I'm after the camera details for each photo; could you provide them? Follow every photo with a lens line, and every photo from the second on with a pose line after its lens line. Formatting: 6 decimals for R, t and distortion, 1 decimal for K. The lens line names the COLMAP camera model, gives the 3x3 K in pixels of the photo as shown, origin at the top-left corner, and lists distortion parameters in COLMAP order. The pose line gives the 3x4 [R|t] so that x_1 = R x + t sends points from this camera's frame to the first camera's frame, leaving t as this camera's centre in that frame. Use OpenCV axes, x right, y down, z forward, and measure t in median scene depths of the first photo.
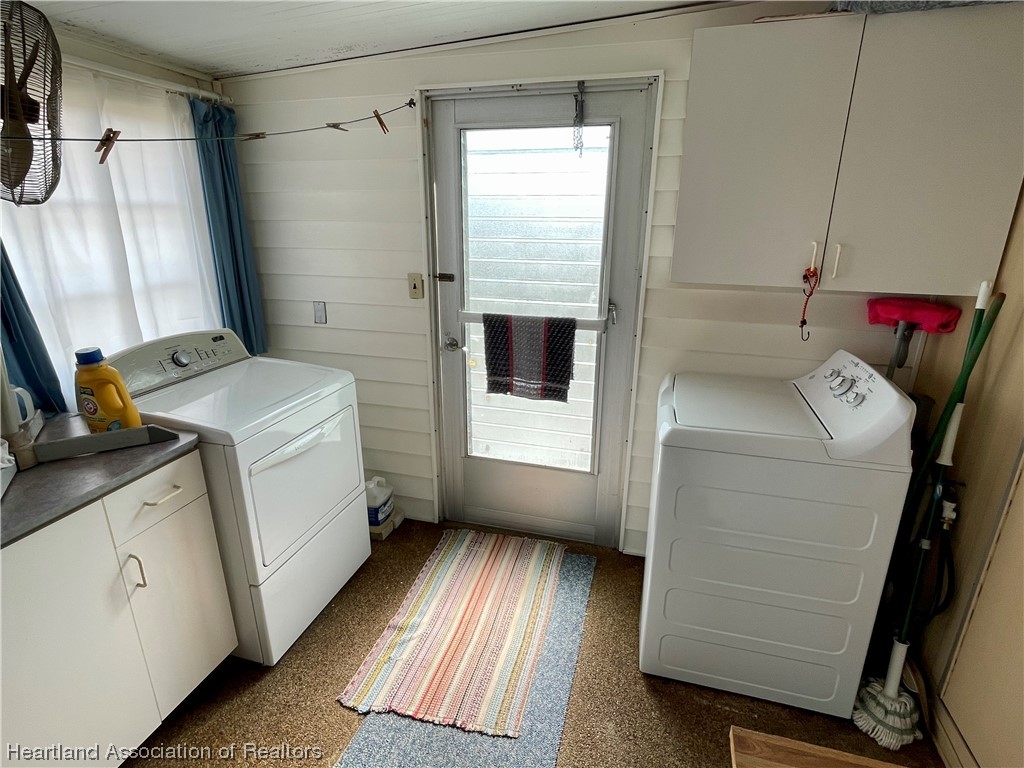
lens RADIAL K [[521.5, 0, 514.1], [0, 521.5, 378.4], [0, 0, 1]] dist [0.001298, 0.000188]
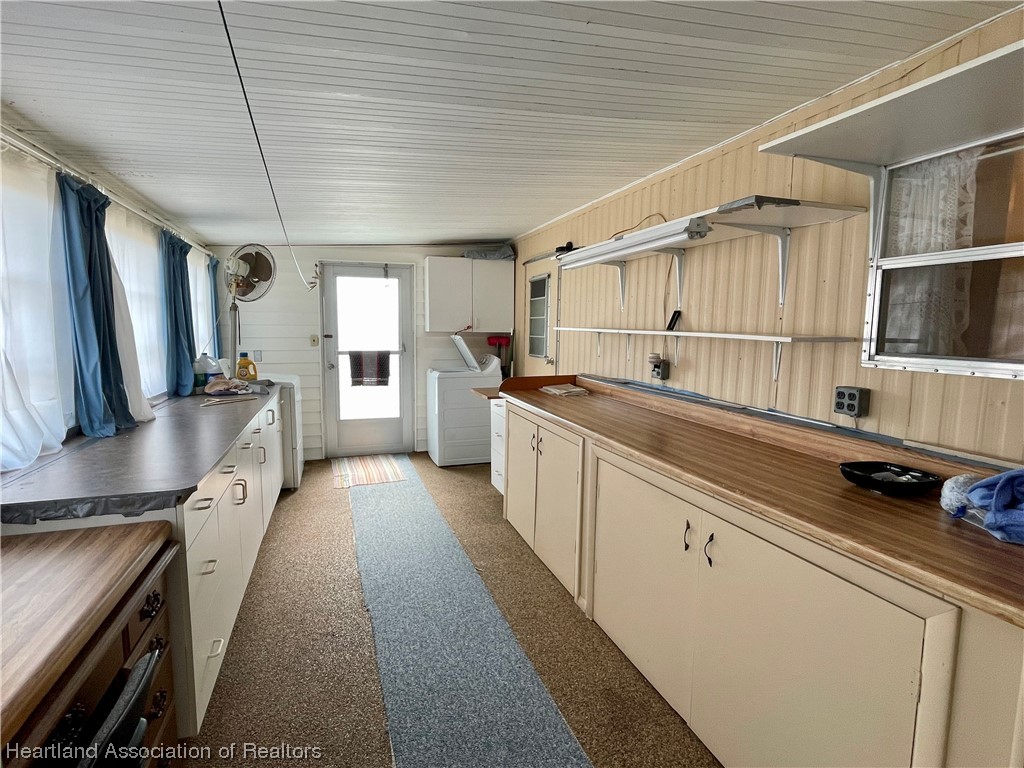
lens RADIAL K [[521.5, 0, 508.8], [0, 521.5, 382.6], [0, 0, 1]] dist [0.001298, 0.000188]
pose [[0.832177, -0.059917, 0.551264, -0.753833], [0.161530, 0.977224, -0.137627, 0.447933], [-0.530462, 0.203575, 0.822902, -1.256213]]
